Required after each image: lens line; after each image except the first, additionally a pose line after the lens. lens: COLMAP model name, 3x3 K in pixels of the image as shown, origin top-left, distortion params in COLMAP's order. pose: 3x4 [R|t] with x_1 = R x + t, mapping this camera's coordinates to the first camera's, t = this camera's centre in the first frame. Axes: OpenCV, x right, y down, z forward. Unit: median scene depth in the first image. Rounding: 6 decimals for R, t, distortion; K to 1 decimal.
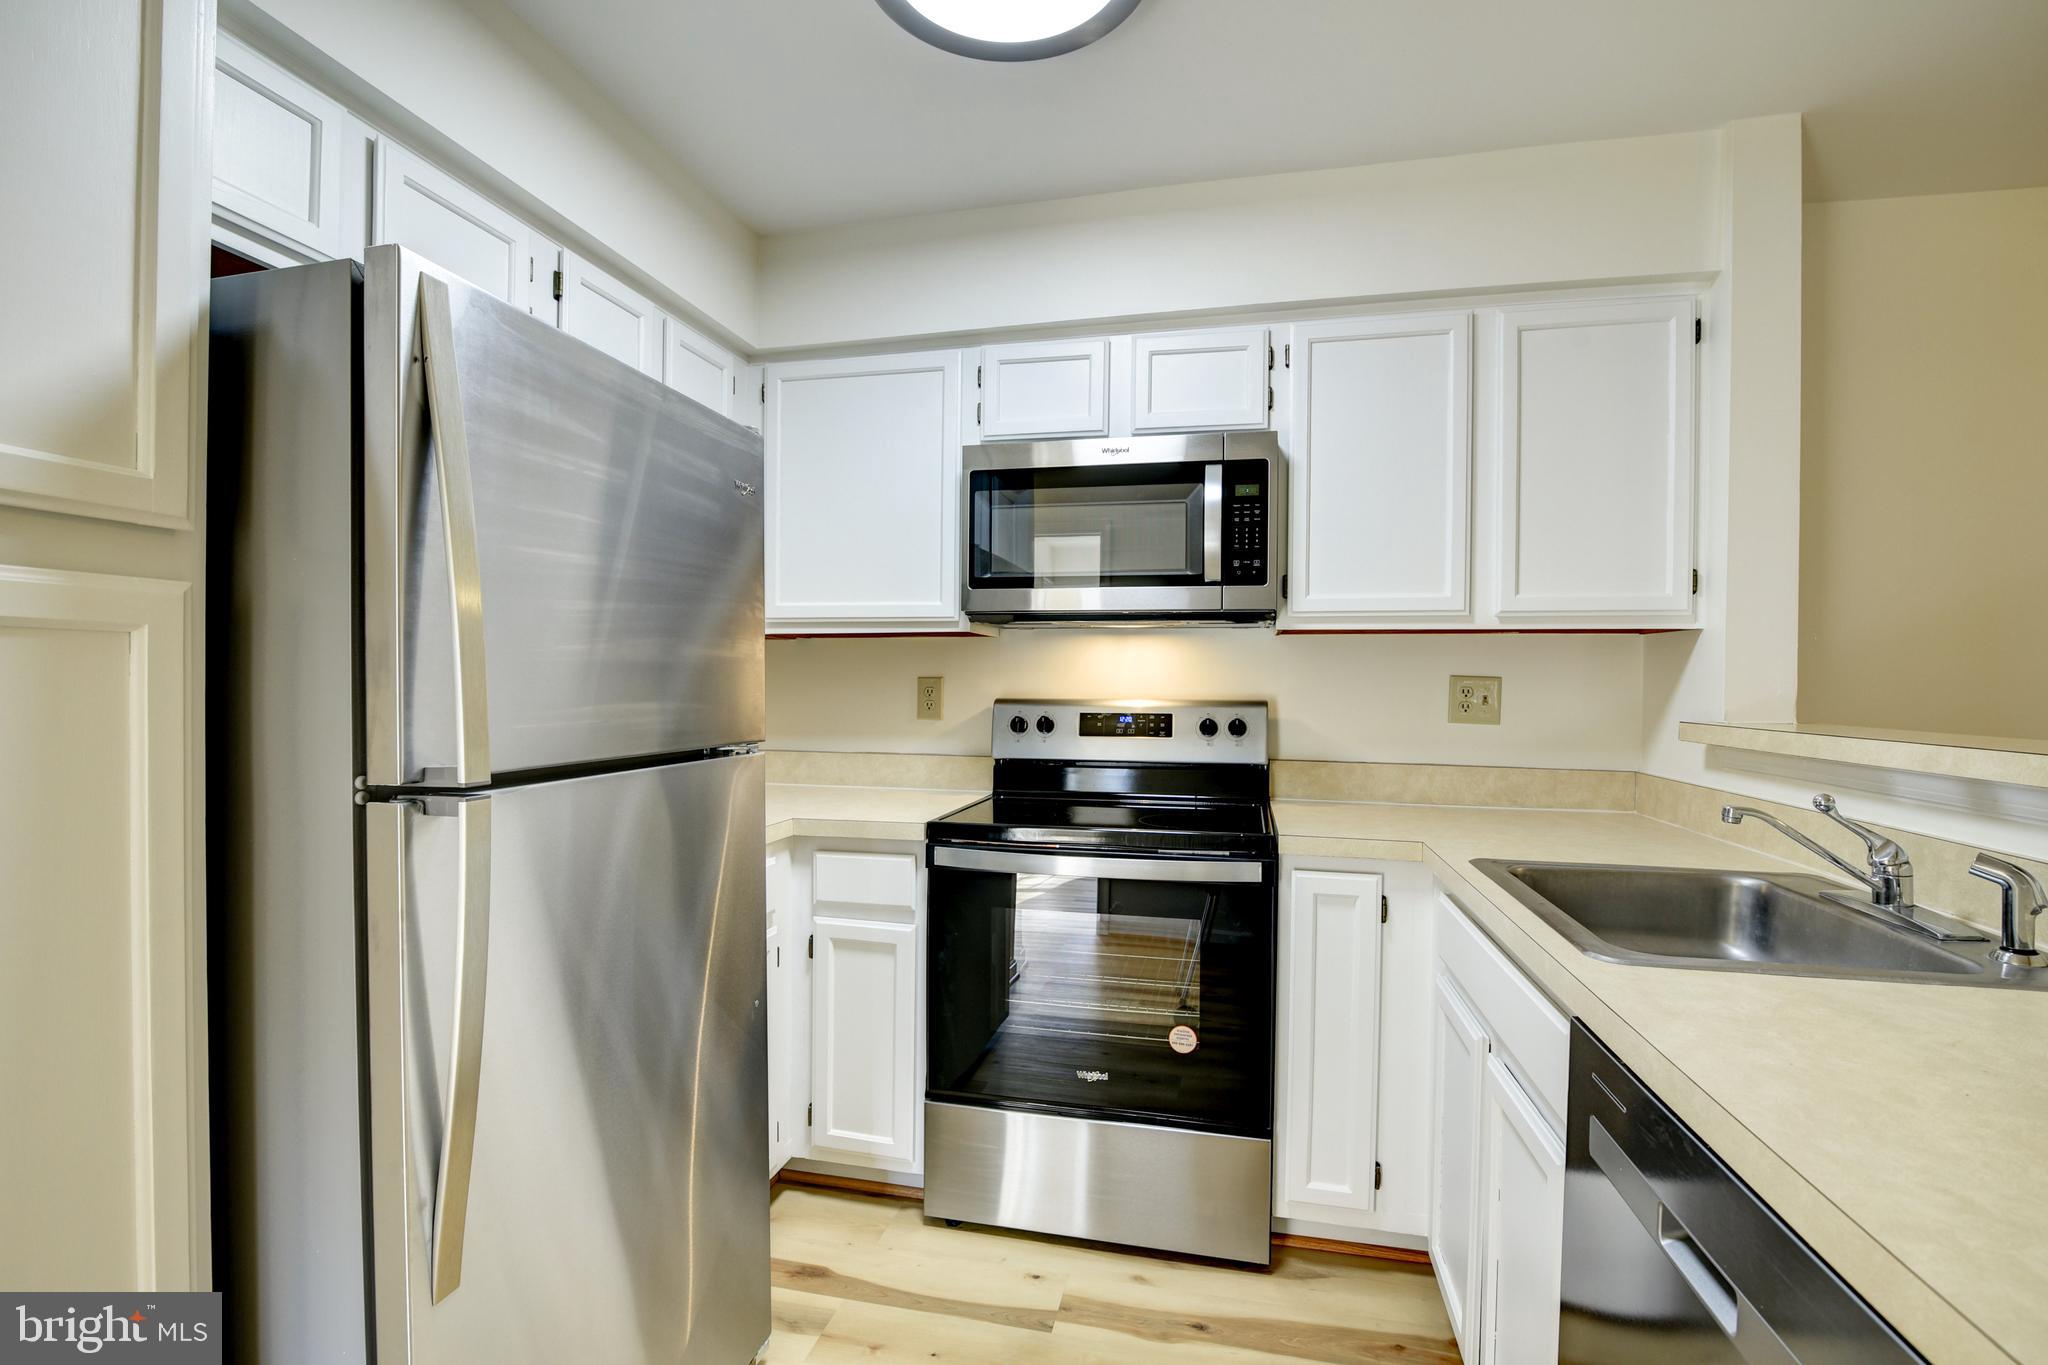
lens RADIAL K [[933.7, 0, 1024.7], [0, 933.7, 689.6], [0, 0, 1]] dist [-0.021177, 0.000861]
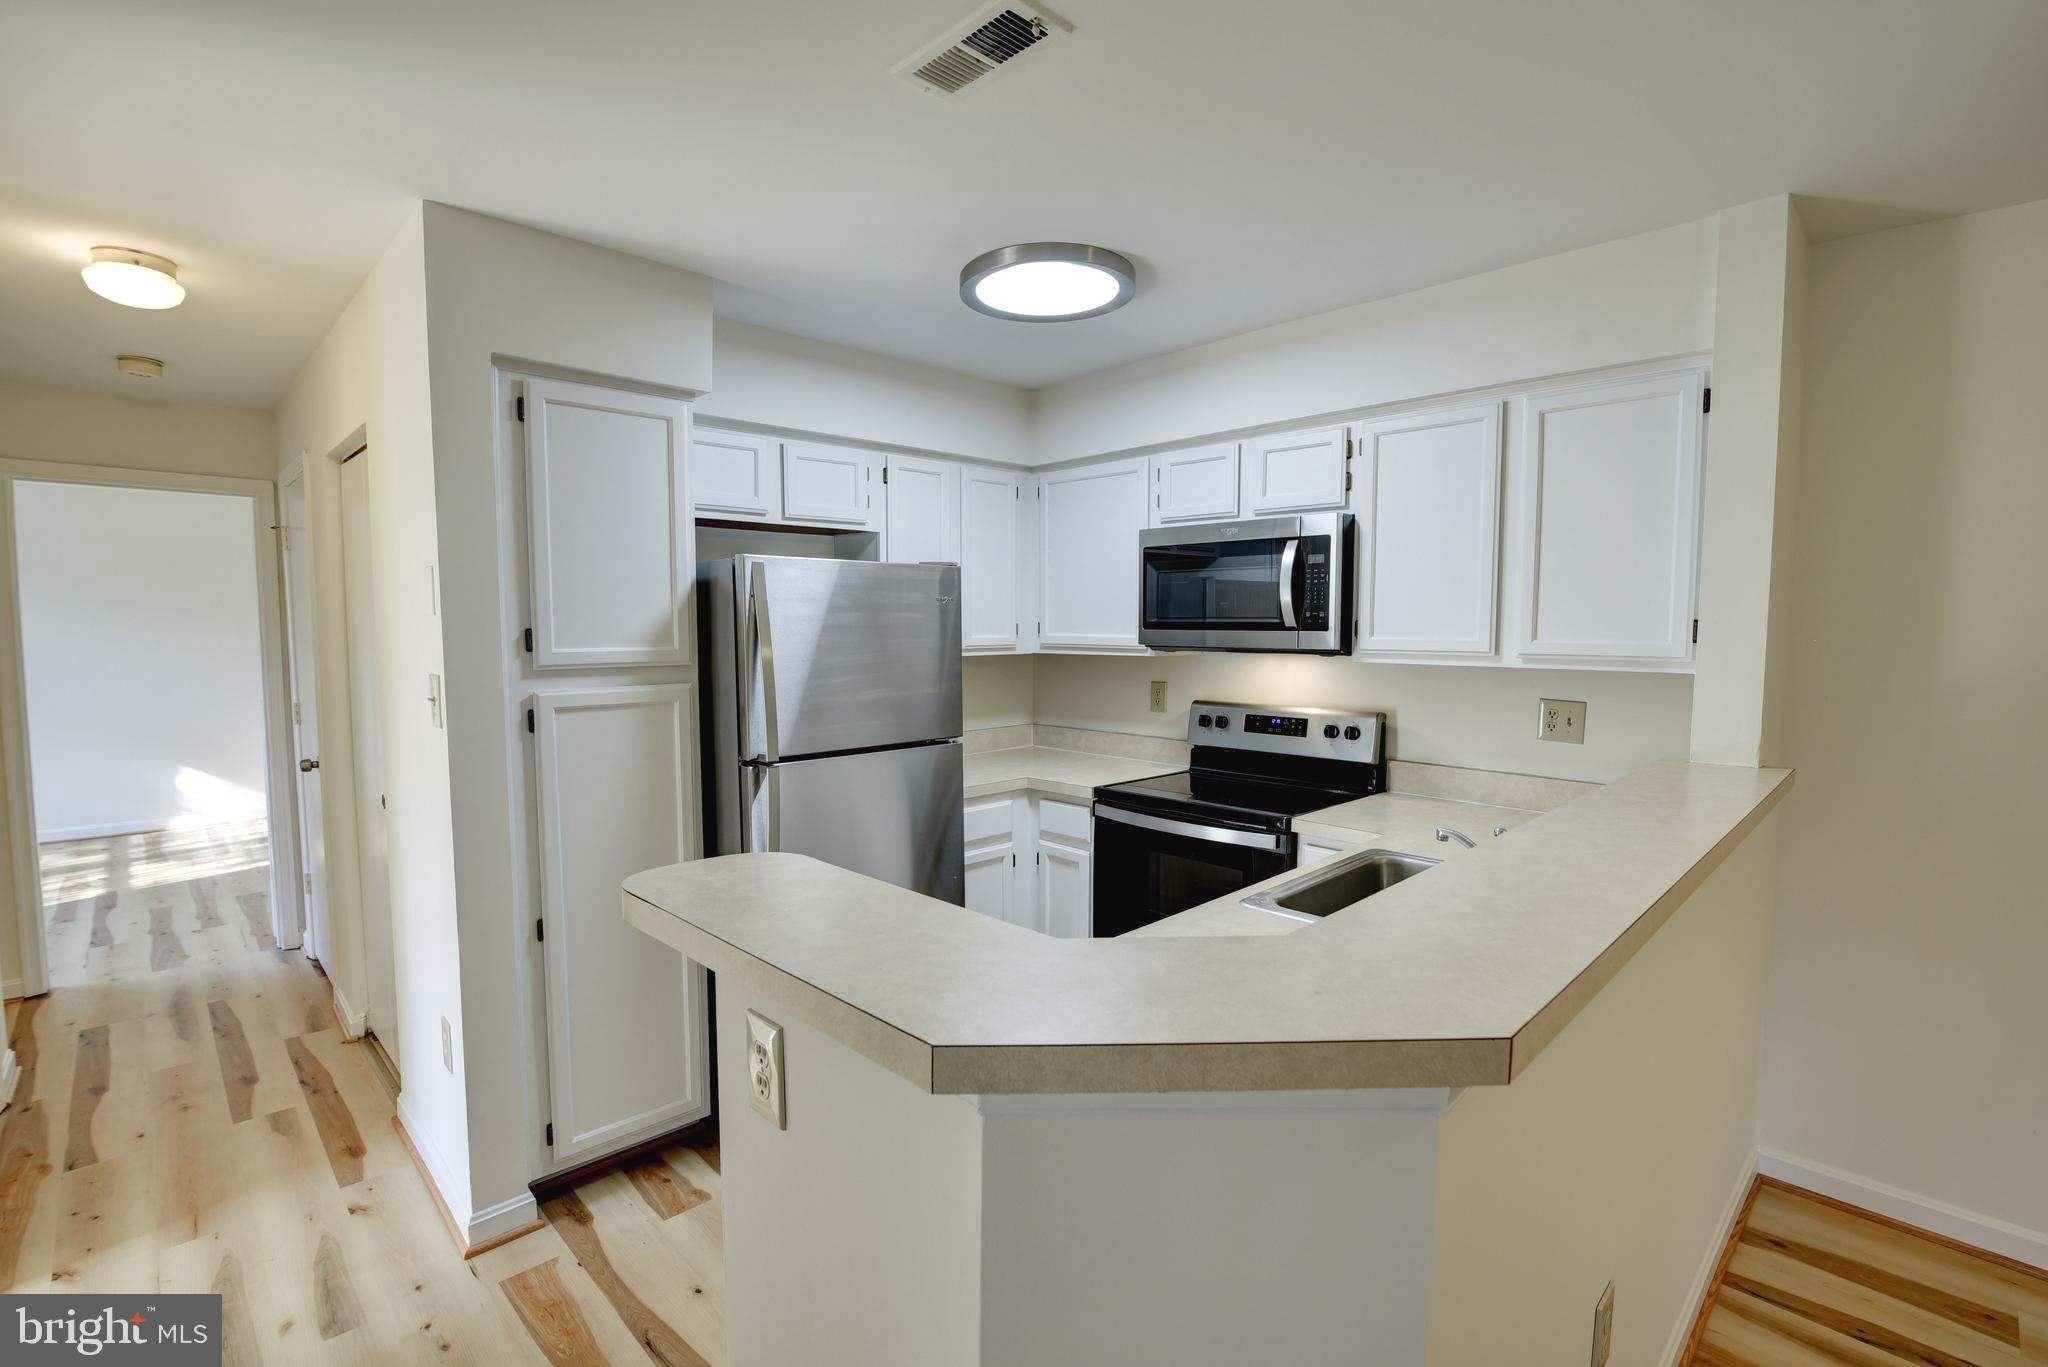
lens RADIAL K [[933.7, 0, 1024.7], [0, 933.7, 690.6], [0, 0, 1]] dist [-0.021177, 0.000861]
pose [[0.841813, 0.030698, -0.538895, 0.608943], [0.004077, 0.997991, 0.063219, -0.112652], [0.539753, -0.055416, 0.839997, -0.343559]]
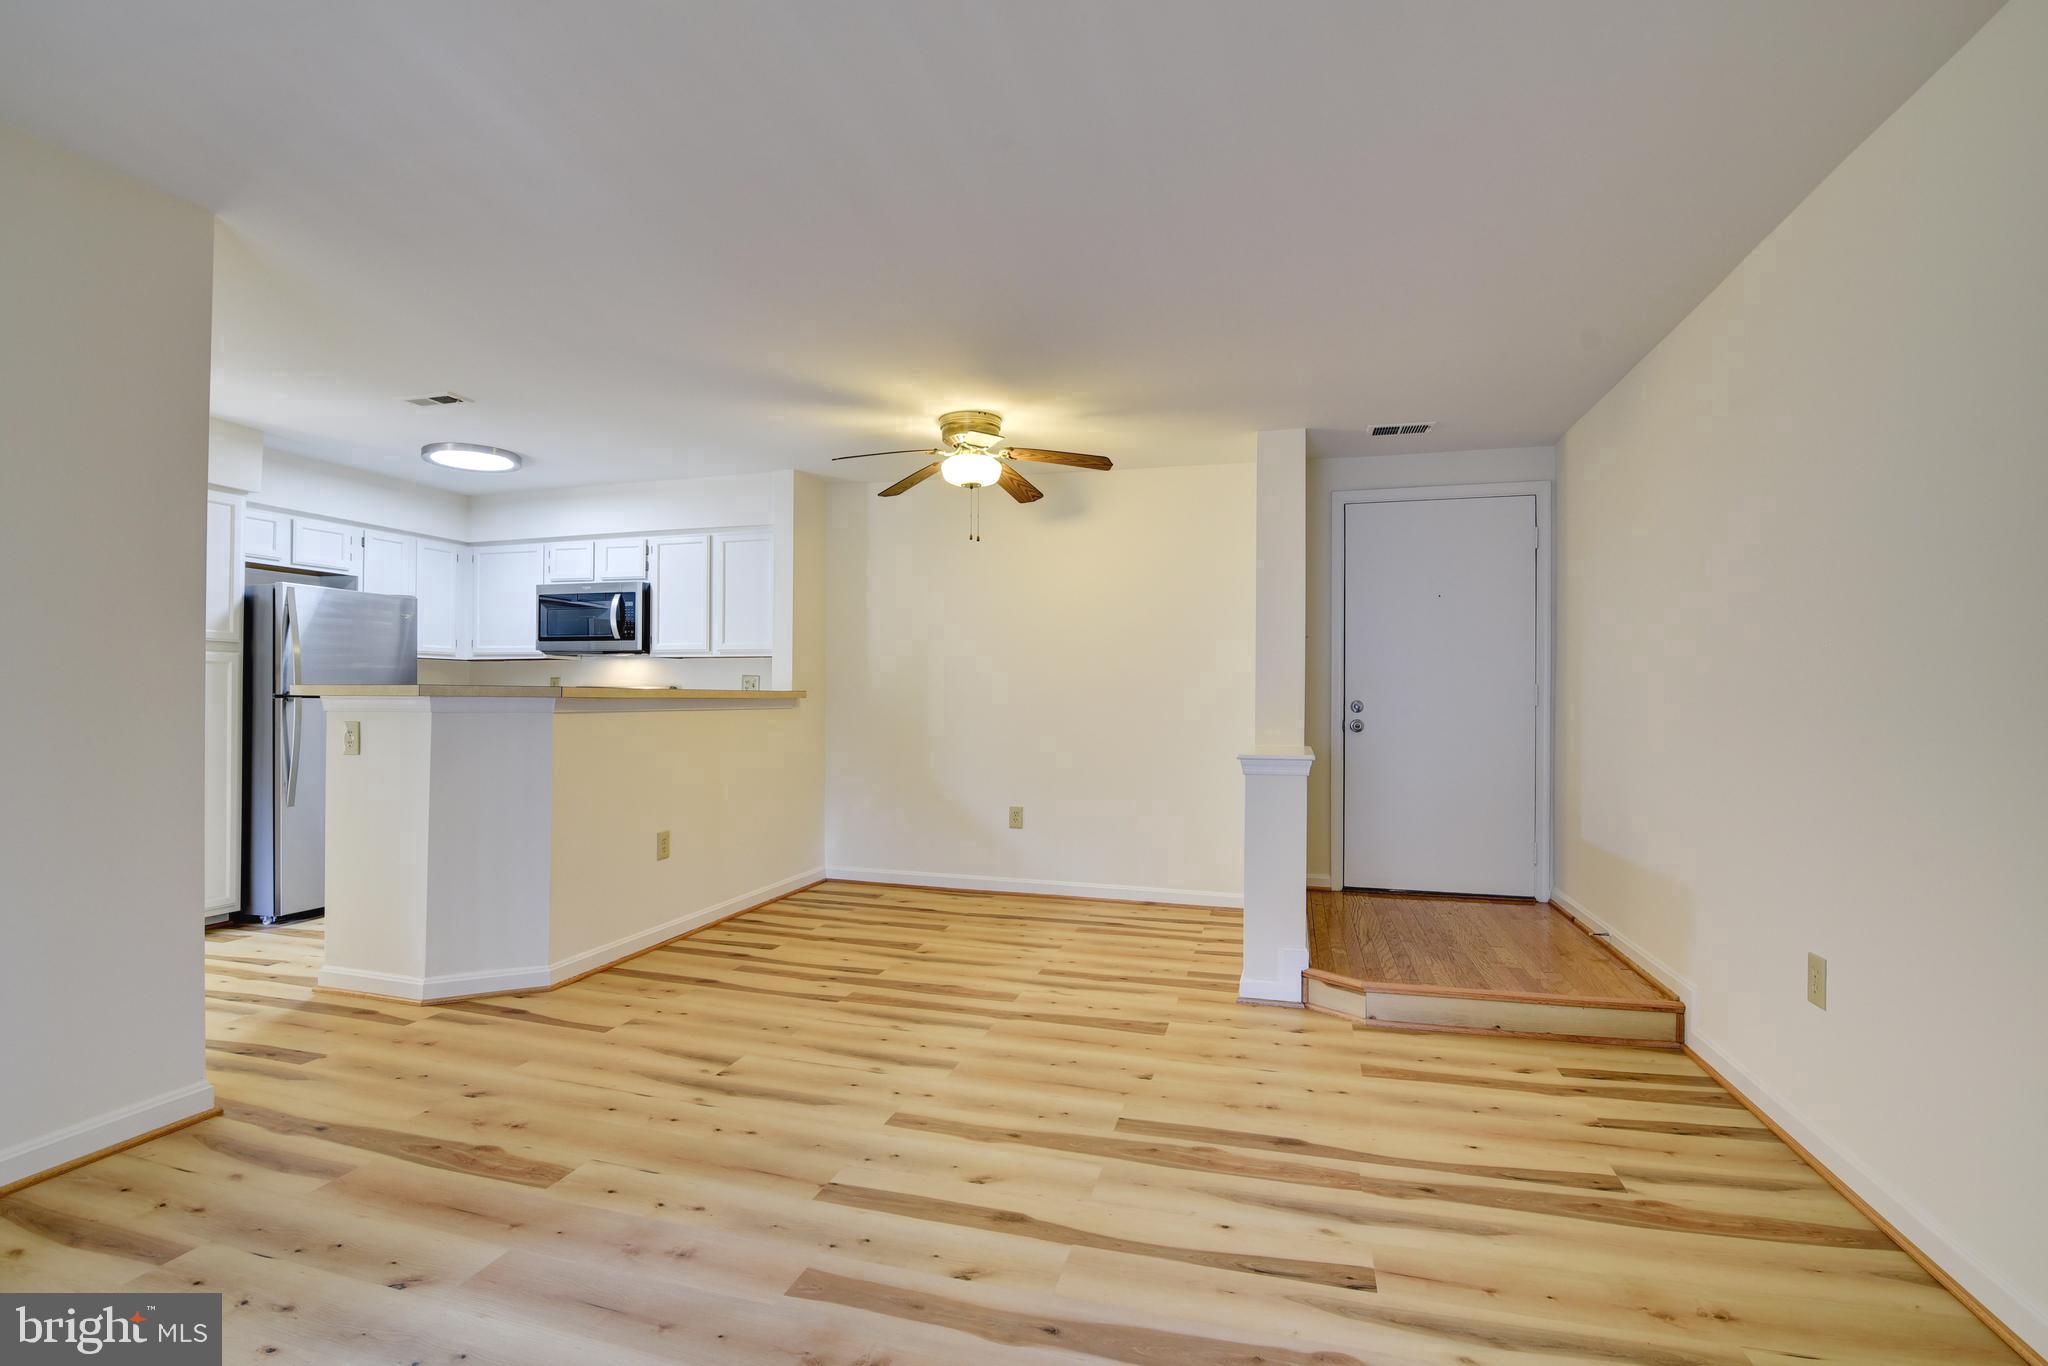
lens RADIAL K [[940.9, 0, 1026.6], [0, 940.9, 690.5], [0, 0, 1]] dist [-0.023592, -0.000087]
pose [[0.998959, -0.003155, -0.045509, 1.469374], [0.002445, 0.999875, -0.015652, 0.072208], [0.045553, 0.015524, 0.998841, -1.563601]]
